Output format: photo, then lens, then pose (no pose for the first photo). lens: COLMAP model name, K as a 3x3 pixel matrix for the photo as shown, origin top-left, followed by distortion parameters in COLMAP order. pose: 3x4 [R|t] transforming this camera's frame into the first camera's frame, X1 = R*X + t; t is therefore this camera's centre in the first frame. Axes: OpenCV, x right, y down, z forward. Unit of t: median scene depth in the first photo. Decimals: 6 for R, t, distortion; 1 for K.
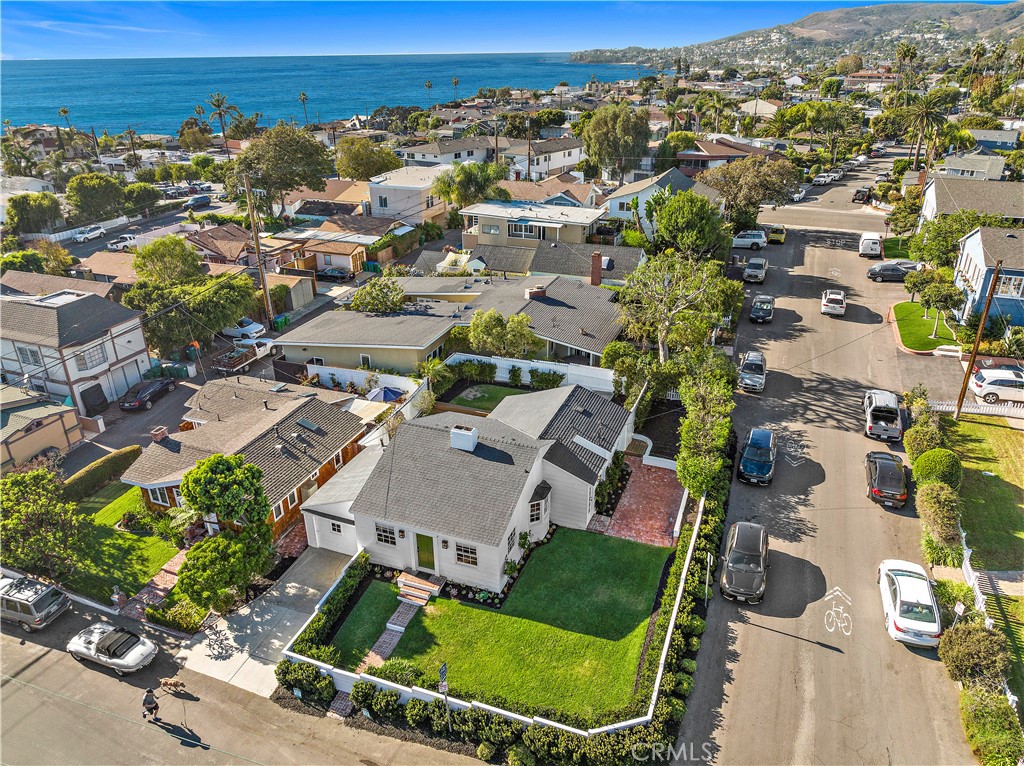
lens RADIAL K [[702.1, 0, 512.0], [0, 702.1, 383.0], [0, 0, 1]] dist [-0.053032, 0.044369]
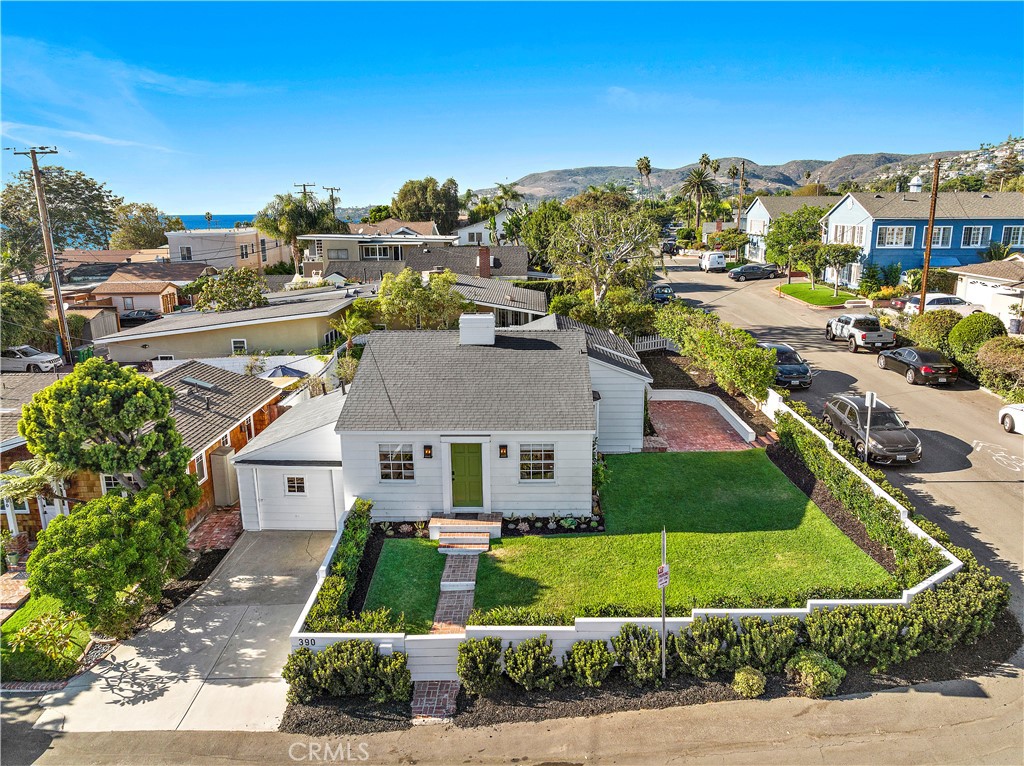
lens RADIAL K [[711.0, 0, 512.0], [0, 711.0, 383.0], [0, 0, 1]] dist [-0.036999, 0.005103]
pose [[0.944181, -0.084491, 0.318408, -0.283661], [0.144463, 0.974850, -0.169699, 0.273236], [-0.296062, 0.206225, 0.932641, 0.359534]]
